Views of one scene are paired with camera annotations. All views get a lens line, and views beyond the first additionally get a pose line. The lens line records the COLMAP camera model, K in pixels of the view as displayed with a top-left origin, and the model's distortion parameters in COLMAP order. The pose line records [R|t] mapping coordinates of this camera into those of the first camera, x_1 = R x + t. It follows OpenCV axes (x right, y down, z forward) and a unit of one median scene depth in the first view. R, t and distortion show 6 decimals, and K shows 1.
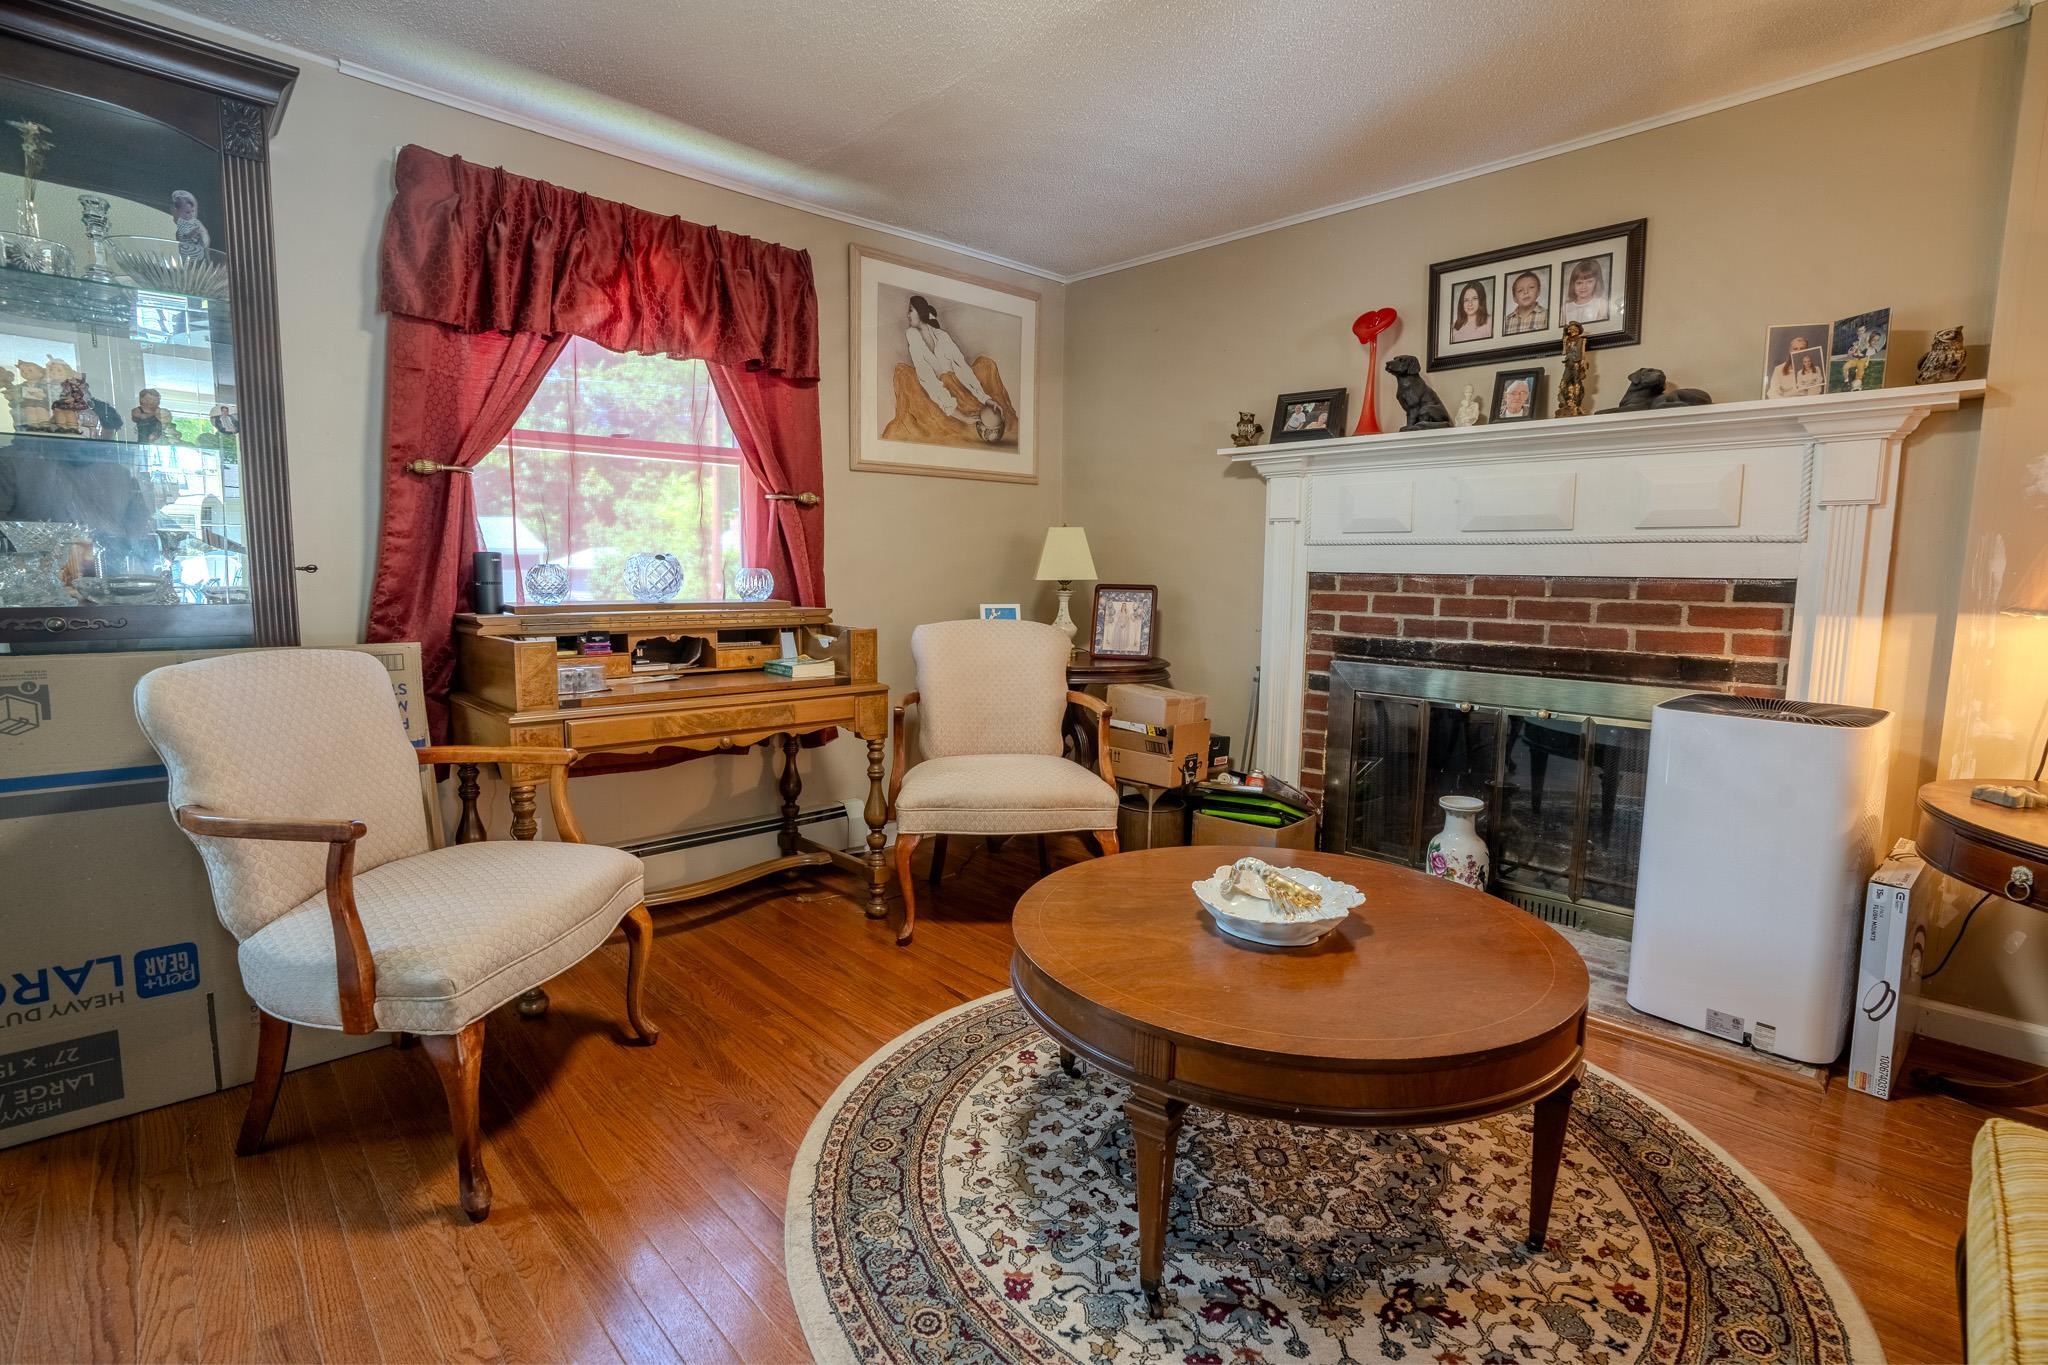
lens RADIAL K [[946.1, 0, 1024.0], [0, 946.1, 682.5], [0, 0, 1]] dist [-0.074349, 0.029325]
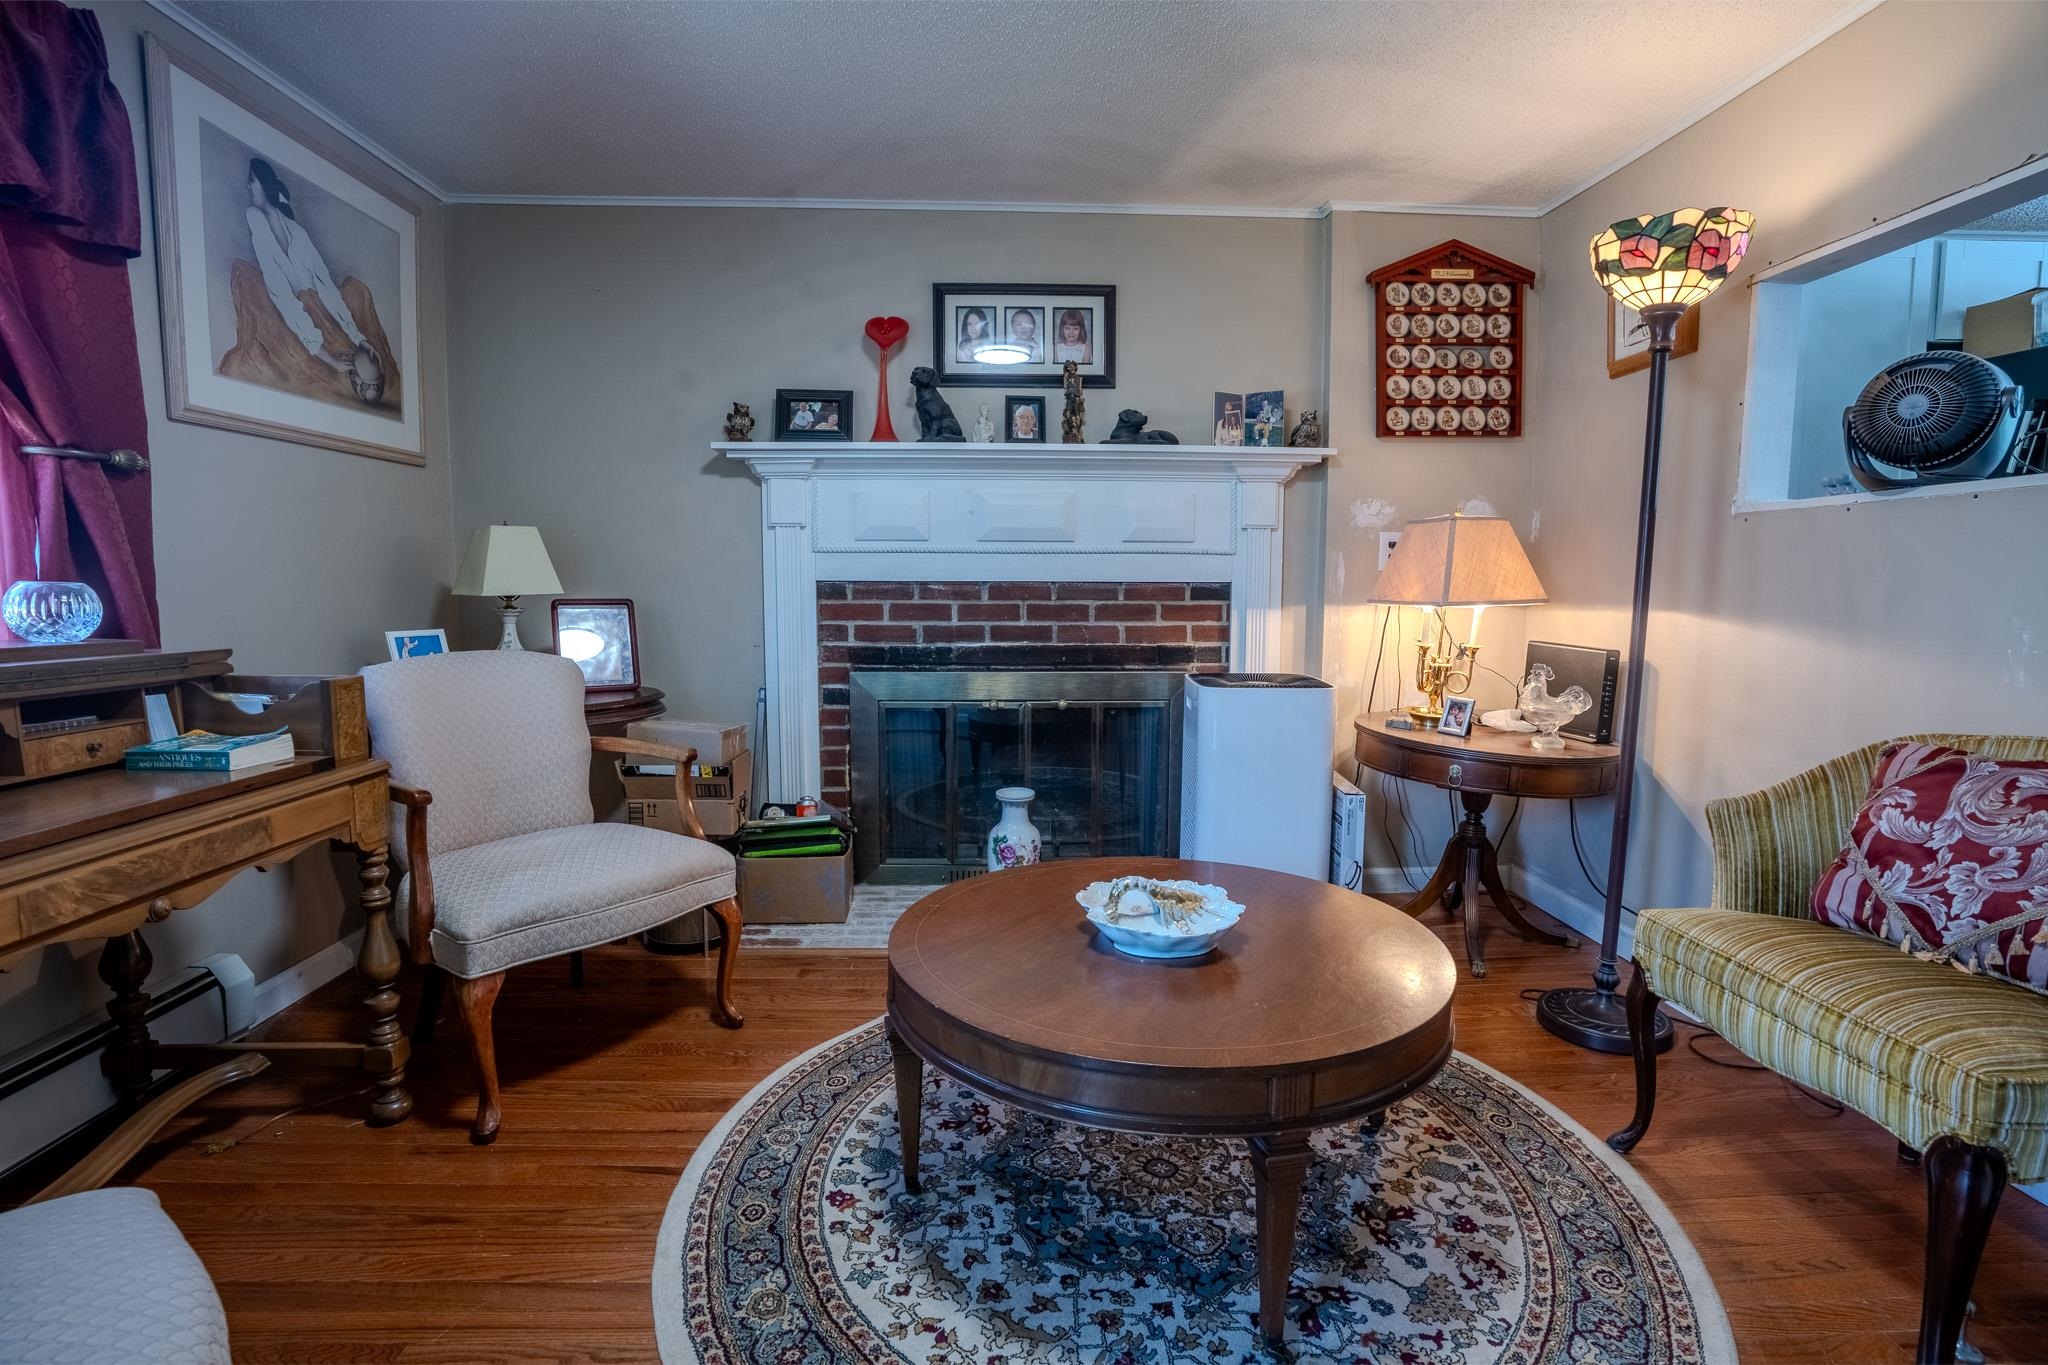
lens RADIAL K [[946.1, 0, 1024.0], [0, 946.1, 682.5], [0, 0, 1]] dist [-0.074349, 0.029325]
pose [[0.662022, -0.083649, 0.744802, -0.319986], [0.090497, 0.995403, 0.031356, -0.031195], [-0.744001, 0.046644, 0.666549, 0.254461]]
